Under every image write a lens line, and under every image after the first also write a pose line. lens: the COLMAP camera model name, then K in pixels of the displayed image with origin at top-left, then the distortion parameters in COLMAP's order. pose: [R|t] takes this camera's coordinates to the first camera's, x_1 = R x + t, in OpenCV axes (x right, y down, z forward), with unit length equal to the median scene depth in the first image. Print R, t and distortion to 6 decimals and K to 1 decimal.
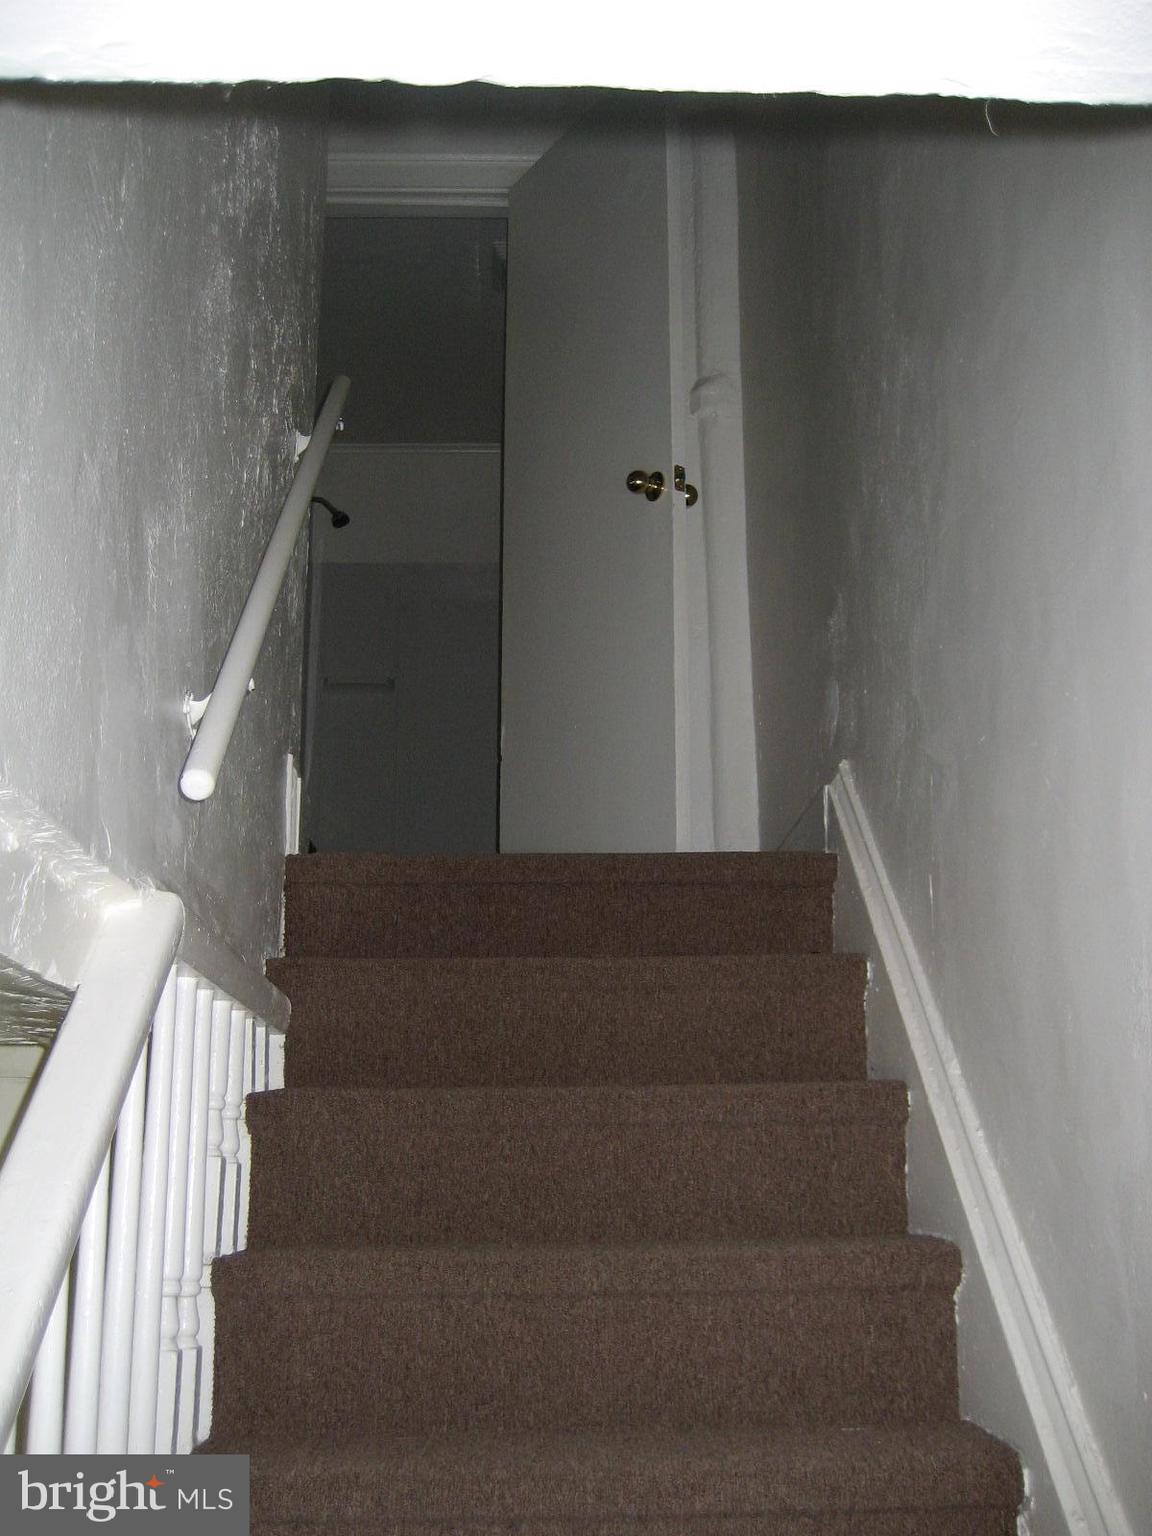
lens RADIAL K [[1629.7, 0, 576.0], [0, 1629.7, 768.0], [0, 0, 1]] dist [-0.152919, 0.238342]
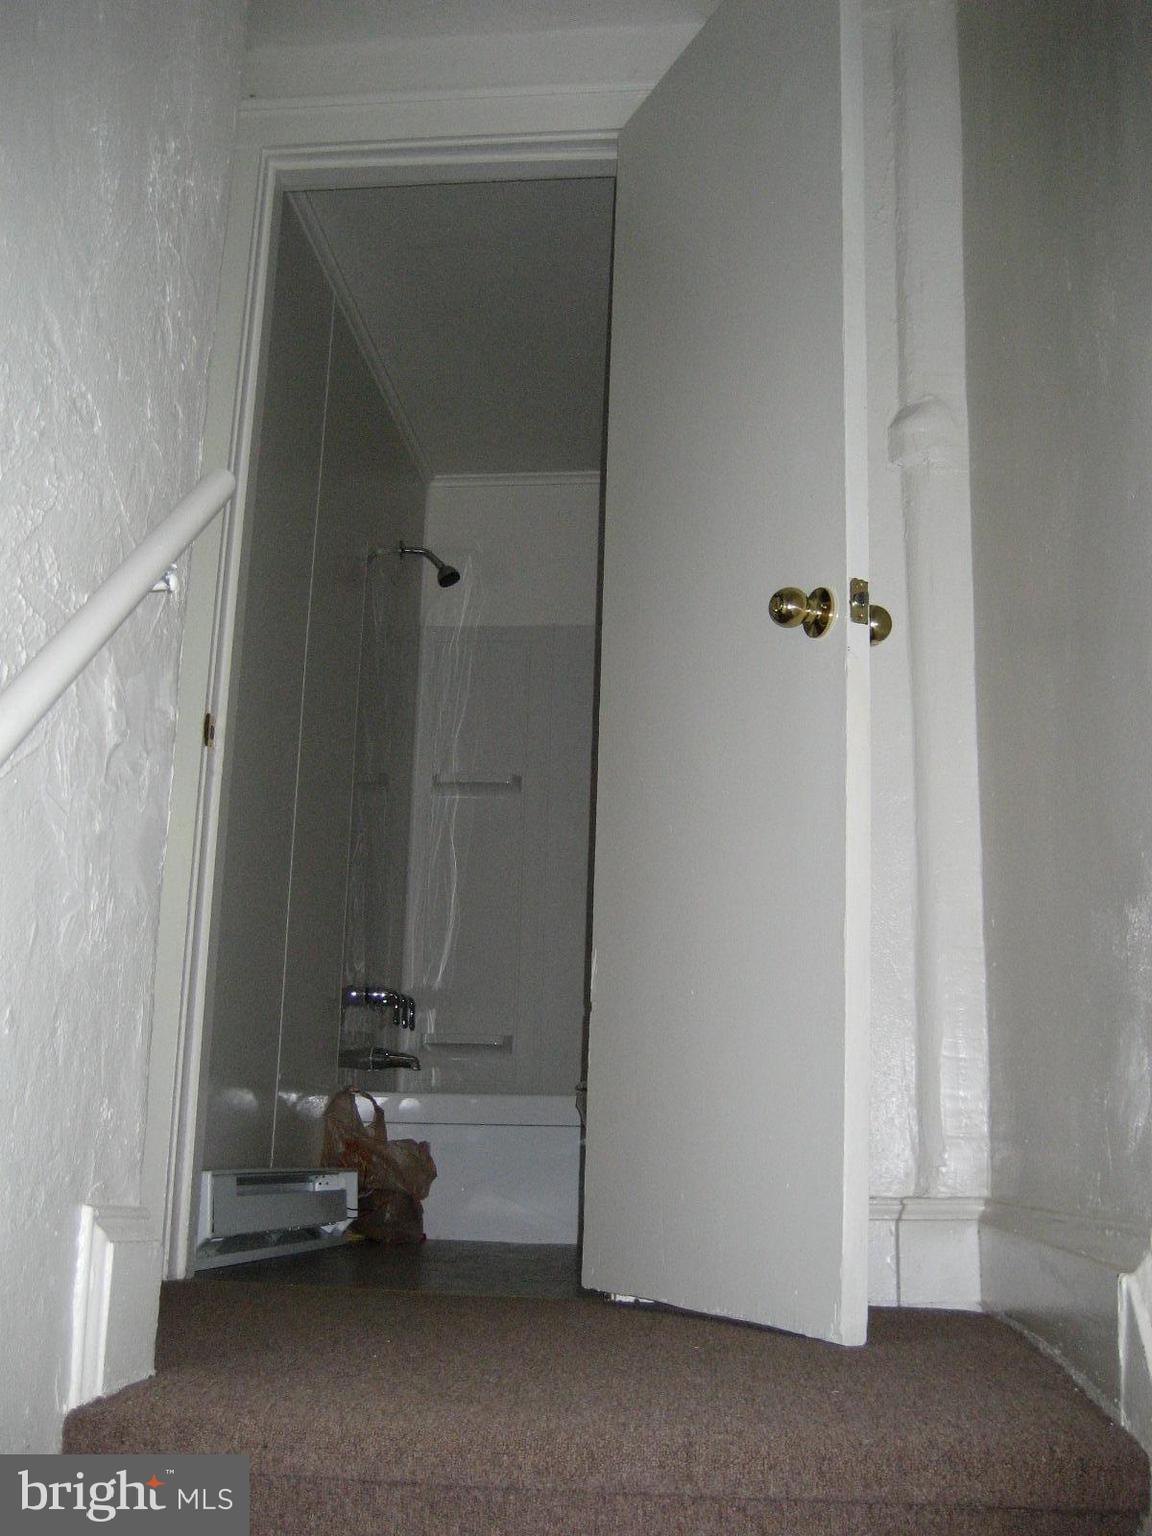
lens RADIAL K [[1629.7, 0, 576.0], [0, 1629.7, 768.0], [0, 0, 1]] dist [-0.152919, 0.238342]
pose [[0.990215, 0.002364, -0.139527, 0.043253], [-0.000156, 0.999875, 0.015833, -0.123941], [0.139547, -0.015656, 0.990092, 0.388148]]
